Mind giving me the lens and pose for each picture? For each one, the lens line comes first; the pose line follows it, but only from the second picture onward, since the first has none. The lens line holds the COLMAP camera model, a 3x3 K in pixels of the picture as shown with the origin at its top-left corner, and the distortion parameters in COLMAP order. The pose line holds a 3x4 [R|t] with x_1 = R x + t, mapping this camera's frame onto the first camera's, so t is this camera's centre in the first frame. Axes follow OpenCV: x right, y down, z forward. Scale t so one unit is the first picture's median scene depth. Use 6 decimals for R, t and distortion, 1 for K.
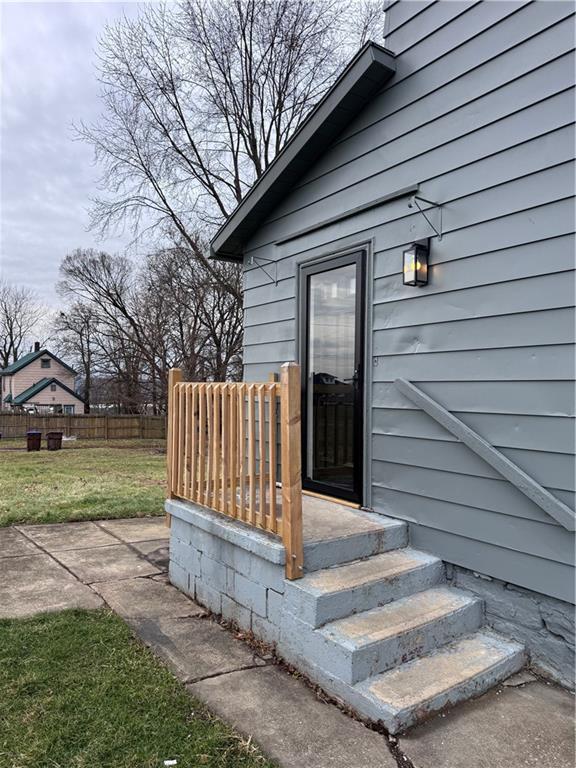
lens RADIAL K [[549.0, 0, 289.7], [0, 549.0, 381.0], [0, 0, 1]] dist [0.011751, 0.000270]
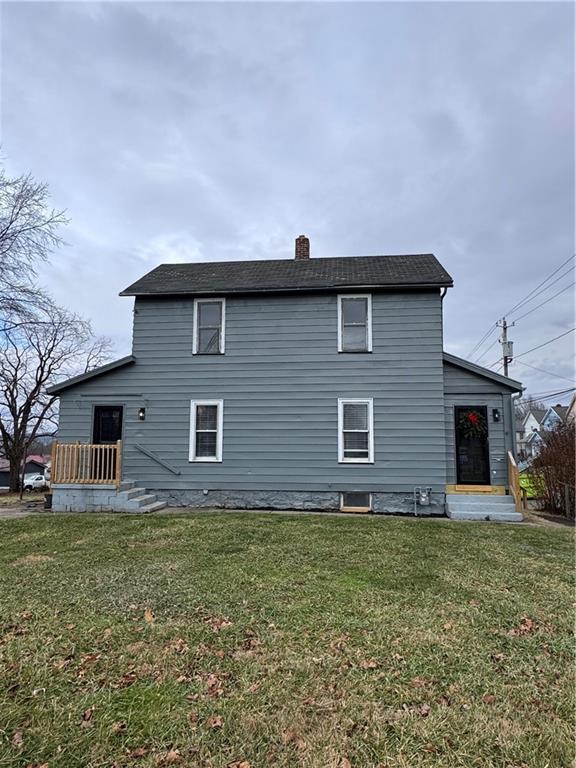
lens RADIAL K [[490.8, 0, 287.6], [0, 490.8, 383.7], [0, 0, 1]] dist [-0.002775, -0.003319]
pose [[0.674079, 0.088672, 0.733318, -0.160057], [-0.010266, 0.993797, -0.110732, -0.004926], [-0.738588, 0.067114, 0.670808, -0.207099]]
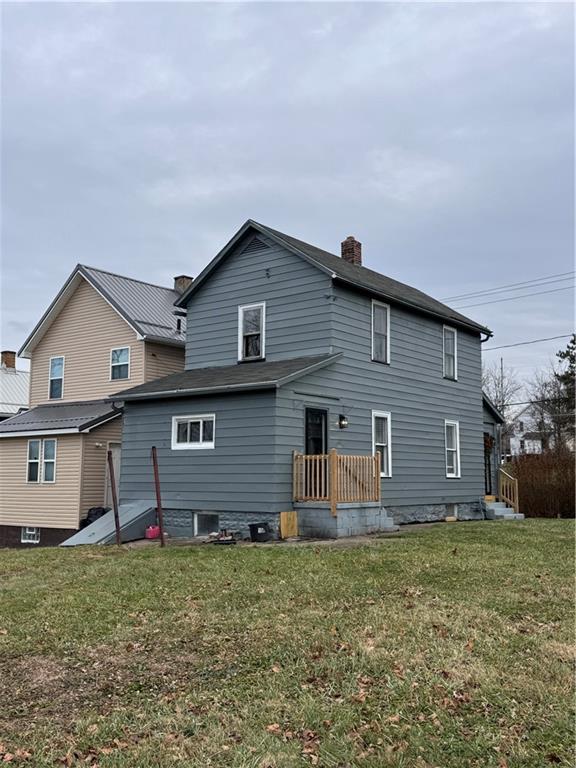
lens RADIAL K [[779.3, 0, 286.8], [0, 779.3, 376.1], [0, 0, 1]] dist [0.031851, 0.000000]
pose [[-0.286337, 0.120396, 0.950535, -0.410125], [-0.016444, 0.991310, -0.130514, 0.013378], [-0.957988, -0.053001, -0.281869, 0.259806]]
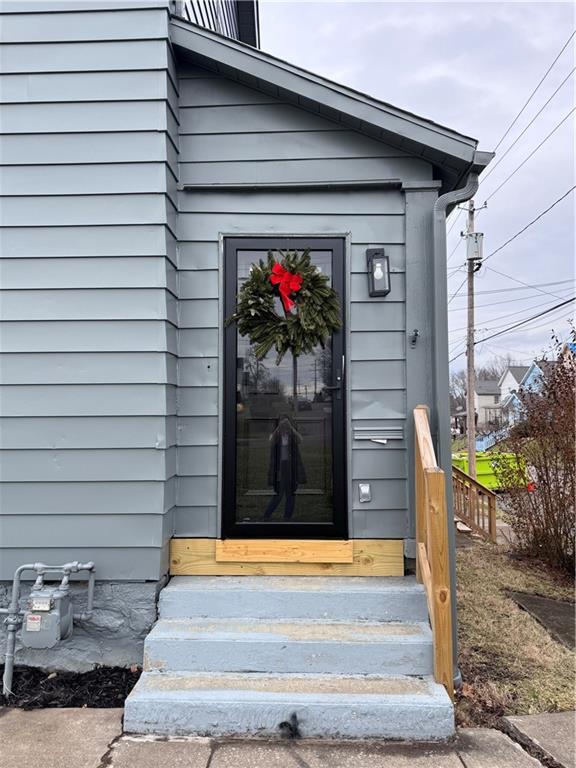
lens RADIAL K [[549.0, 0, 289.9], [0, 549.0, 385.8], [0, 0, 1]] dist [0.011751, 0.000270]
pose [[0.612356, 0.033840, 0.789858, 0.085851], [-0.004387, 0.999214, -0.039409, 0.001813], [-0.790570, 0.020667, 0.612023, -0.136375]]
